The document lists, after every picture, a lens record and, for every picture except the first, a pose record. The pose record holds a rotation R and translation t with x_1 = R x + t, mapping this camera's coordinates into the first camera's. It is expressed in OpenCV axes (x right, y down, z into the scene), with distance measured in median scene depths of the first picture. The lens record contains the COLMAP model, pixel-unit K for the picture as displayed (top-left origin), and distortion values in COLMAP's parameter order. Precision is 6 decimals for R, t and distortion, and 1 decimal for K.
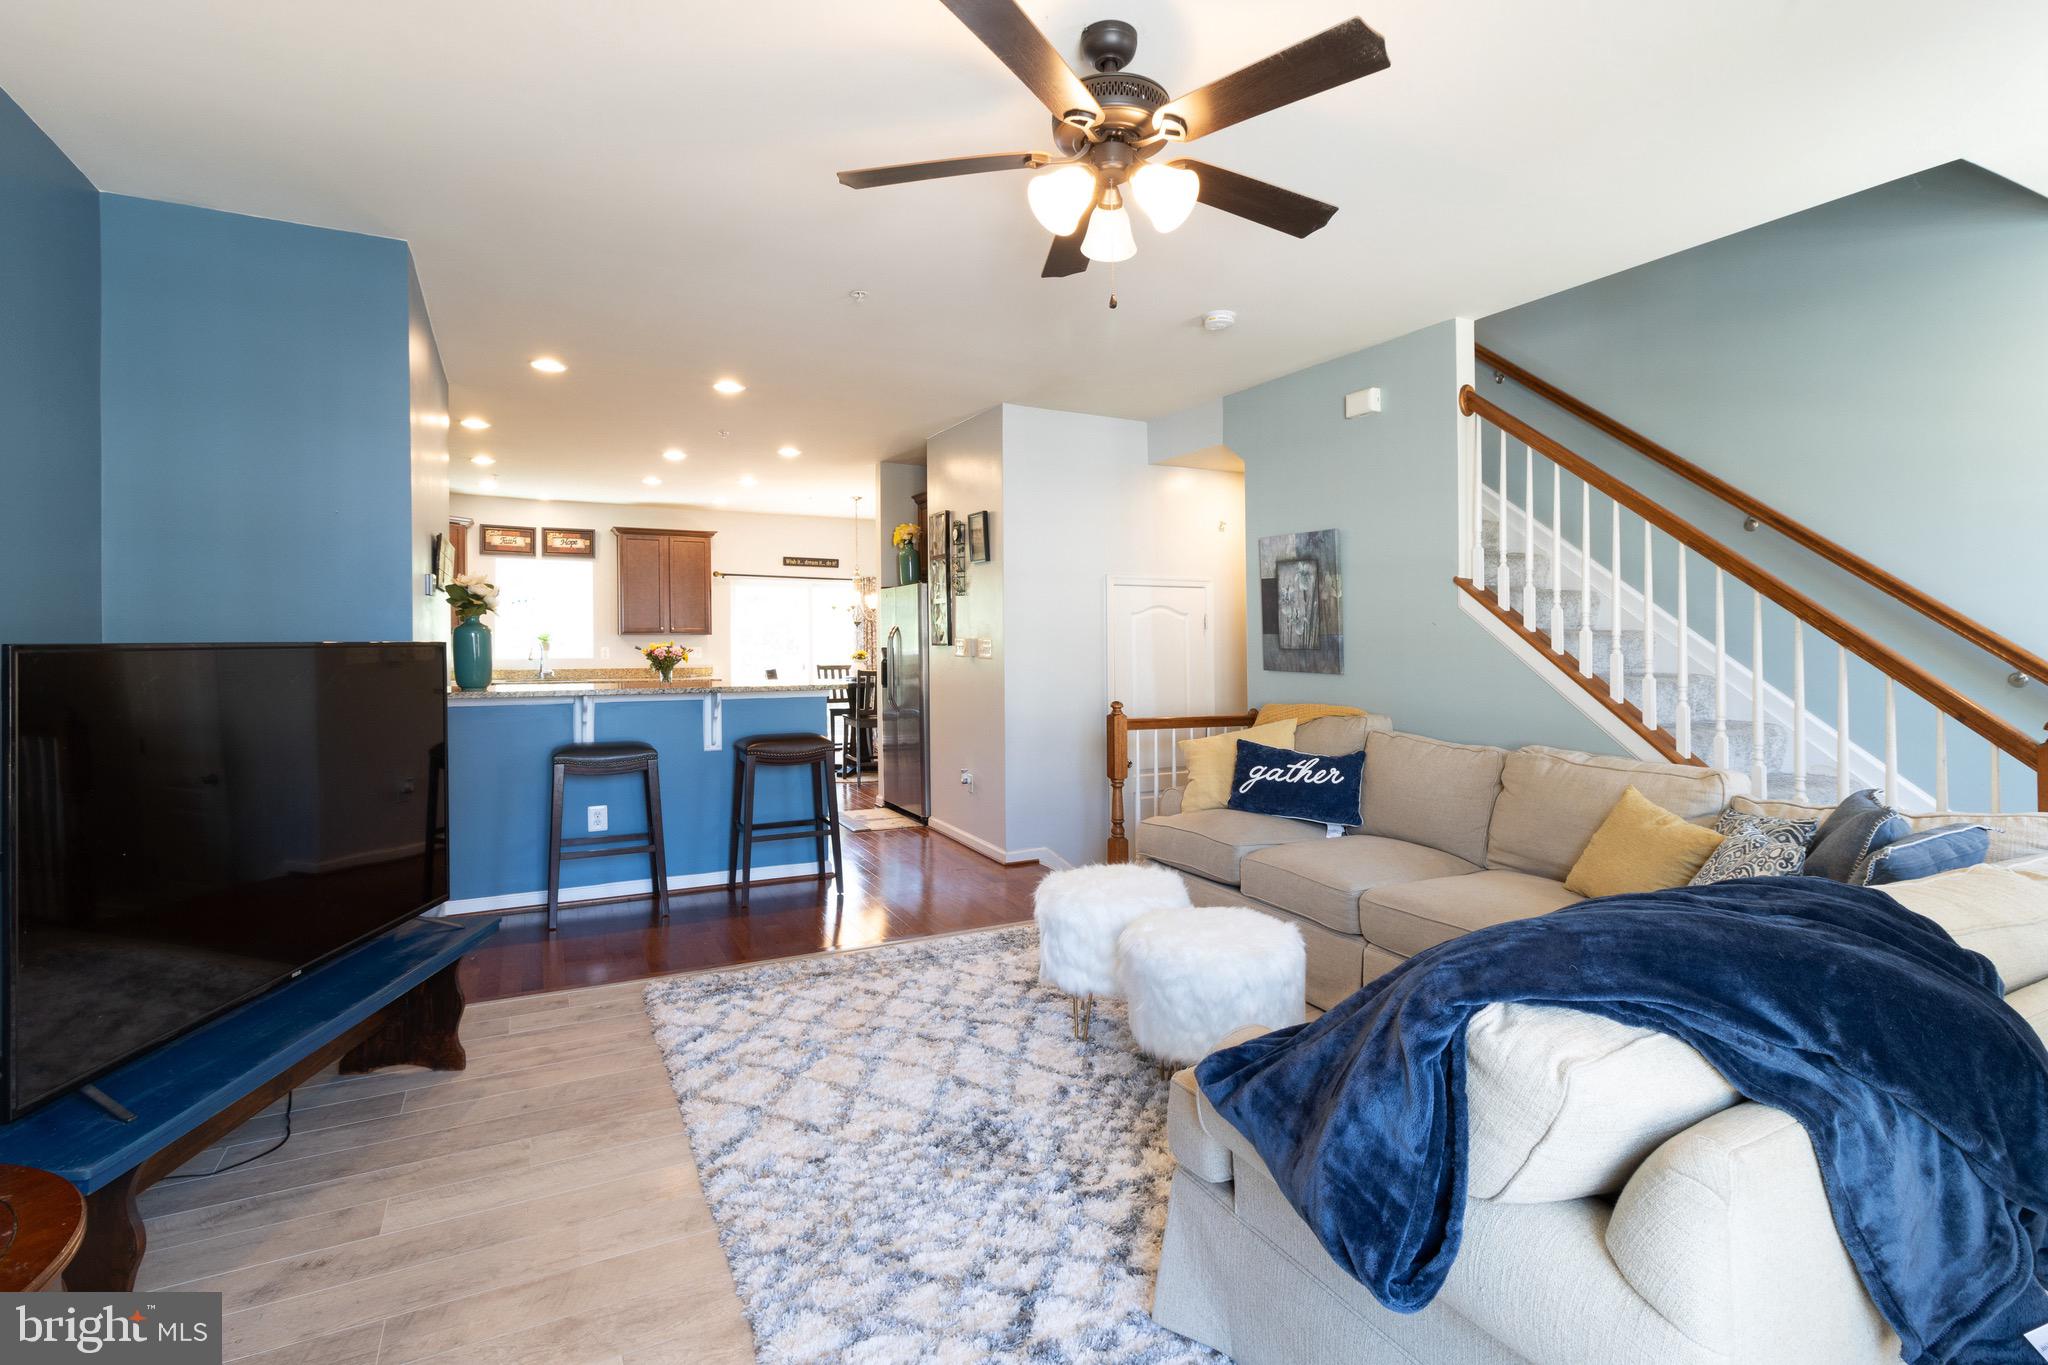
lens RADIAL K [[957.9, 0, 1027.6], [0, 957.9, 594.8], [0, 0, 1]] dist [0.000391, 0.000439]
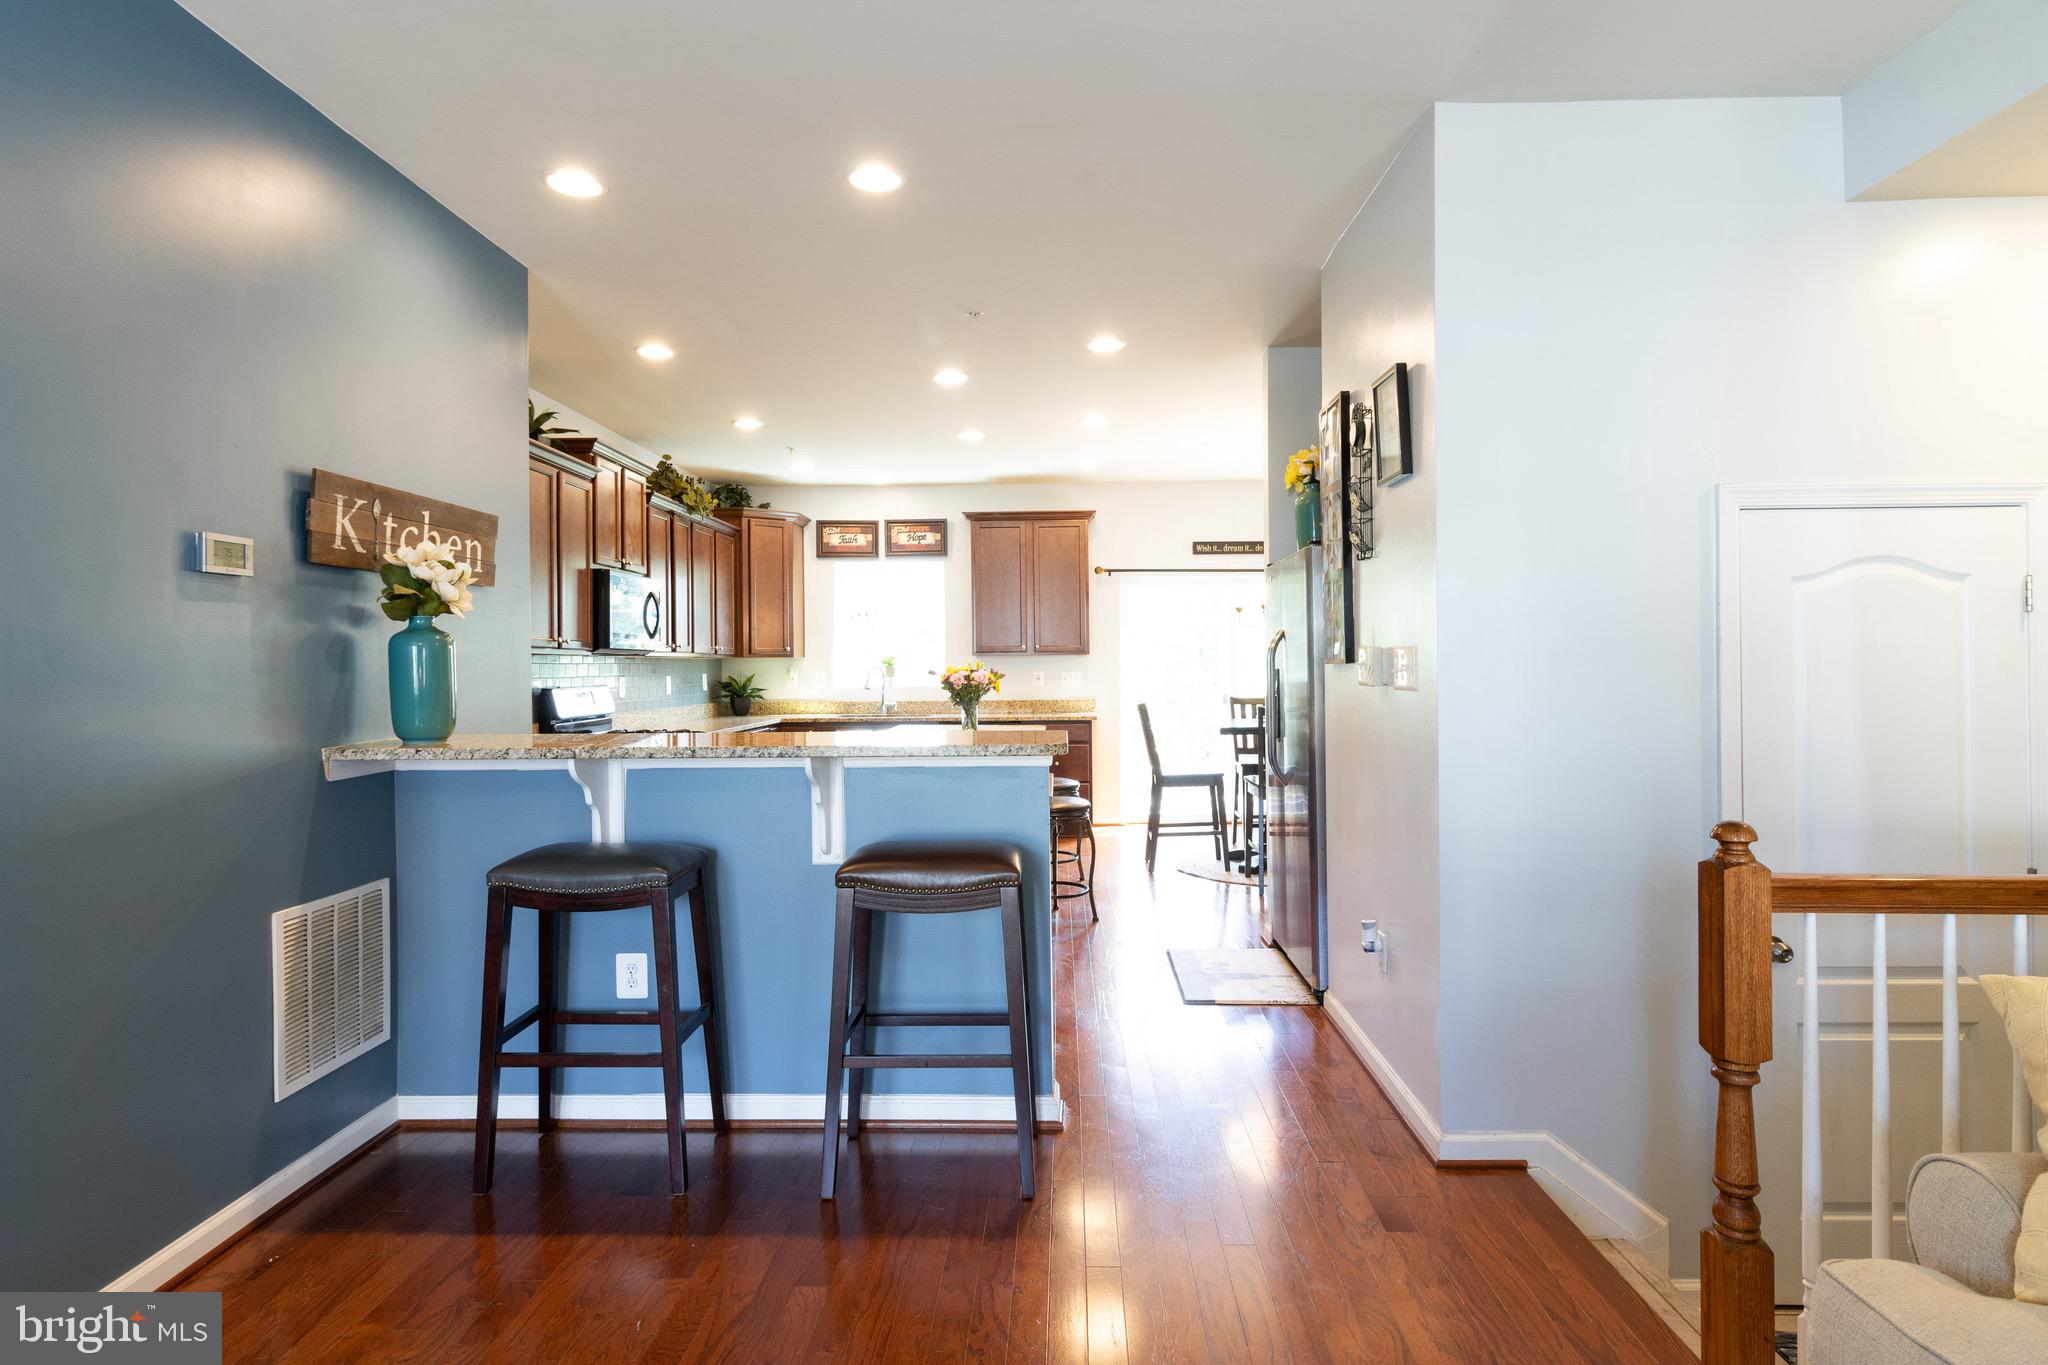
lens RADIAL K [[1110.8, 0, 1024.0], [0, 1110.8, 673.4], [0, 0, 1]] dist [0.001246, 0.000332]
pose [[0.875959, -0.005385, -0.482355, 0.077640], [0.031861, 0.998400, 0.046713, 0.041623], [0.481332, -0.056287, 0.874729, 0.667403]]
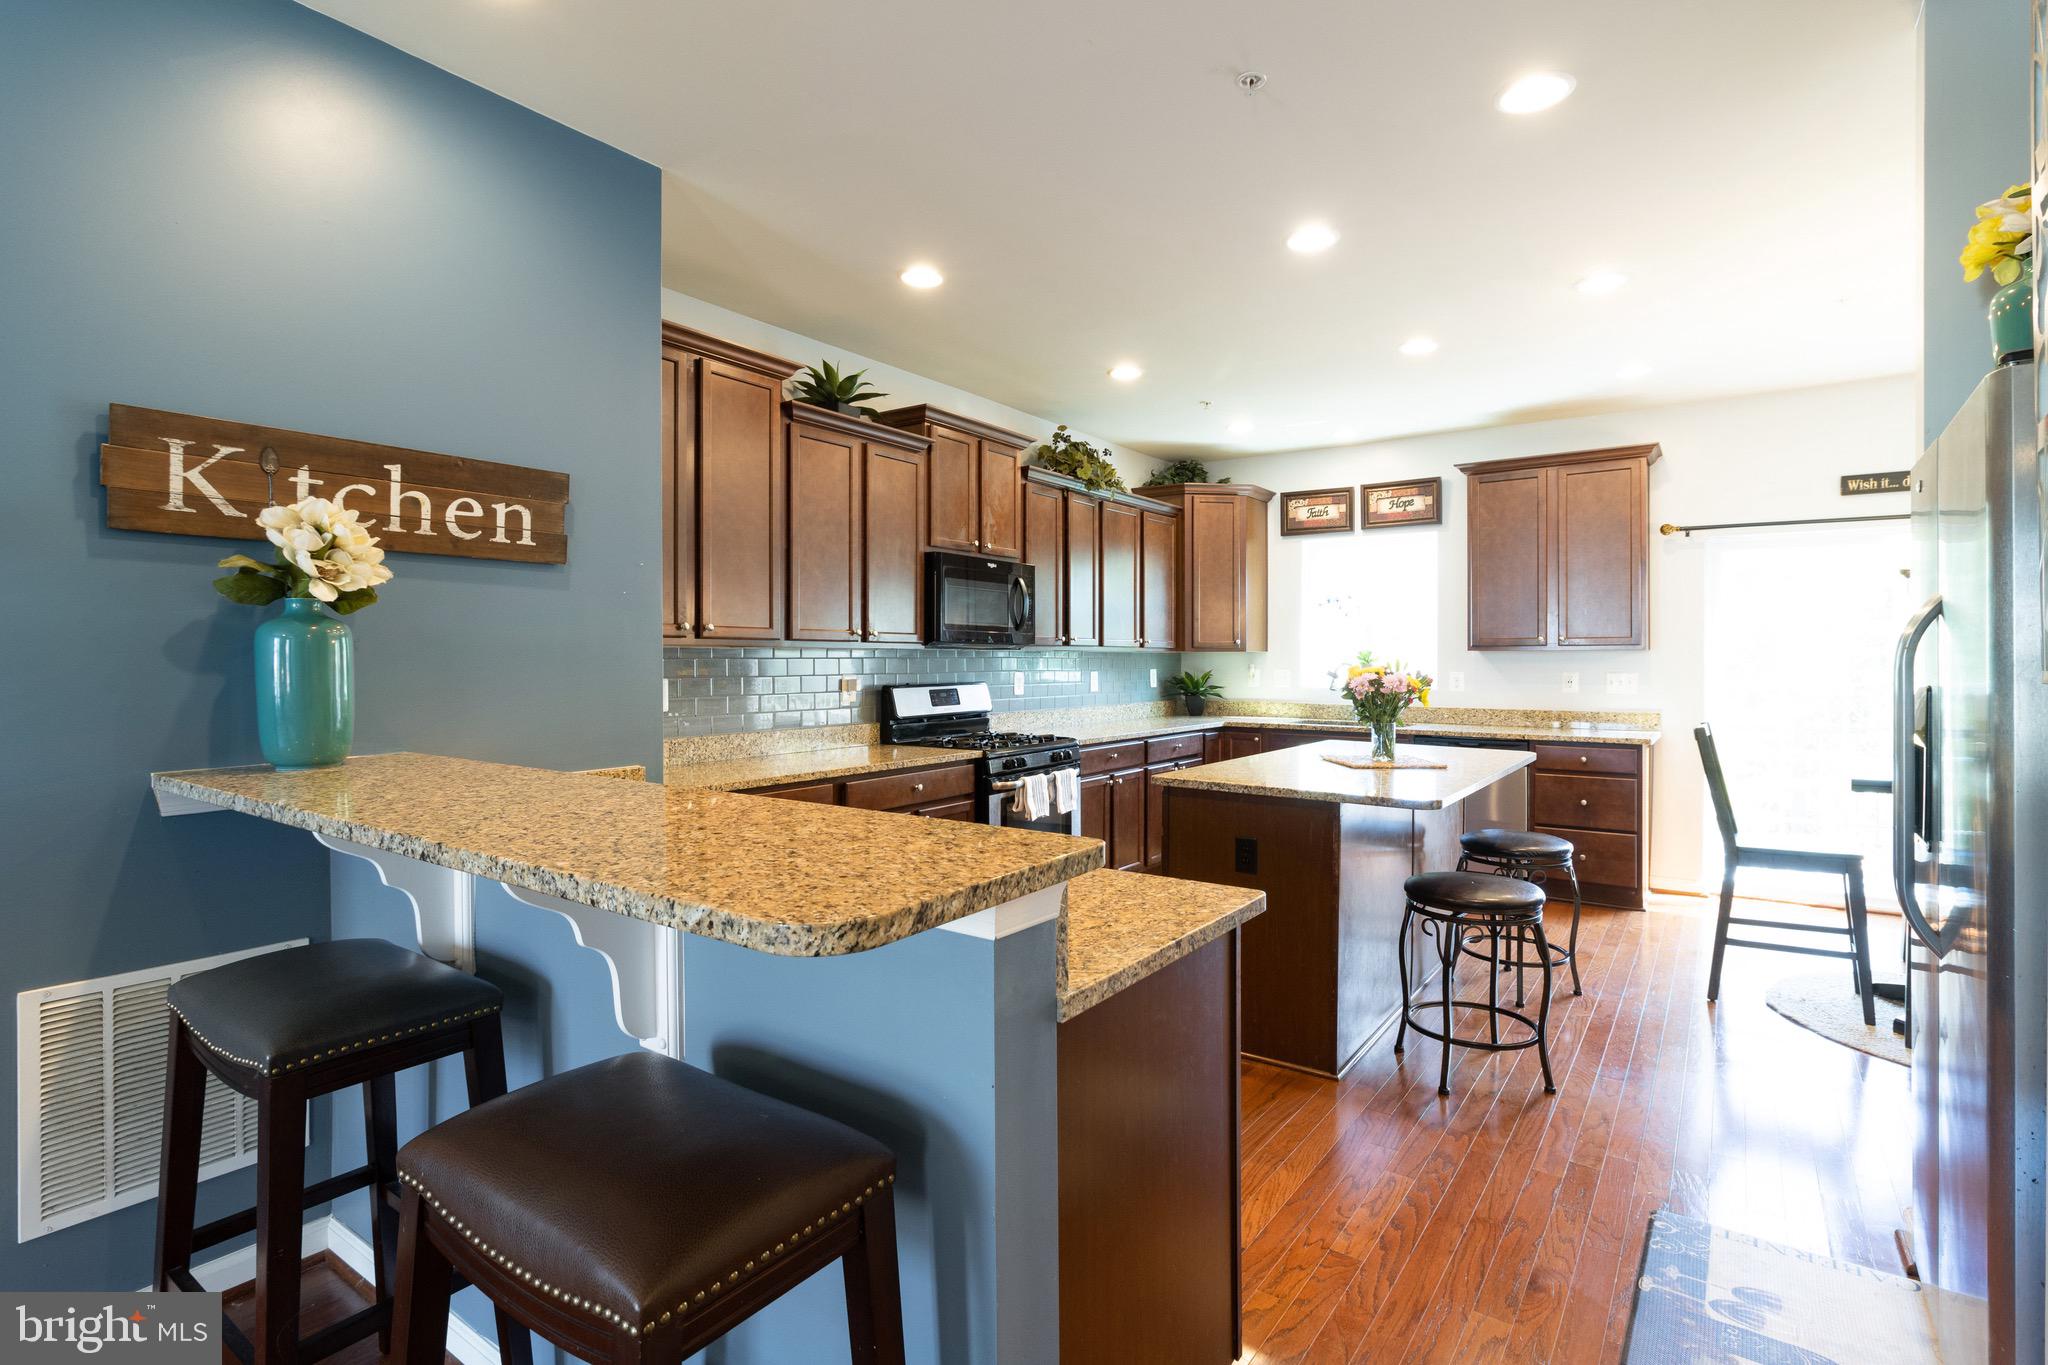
lens RADIAL K [[993.2, 0, 1022.0], [0, 993.2, 667.6], [0, 0, 1]] dist [-0.003284, -0.000966]
pose [[0.456602, 0.005768, -0.889652, -0.044104], [0.041433, 0.998756, 0.027740, 0.062918], [0.888706, -0.049527, 0.455795, 1.279322]]
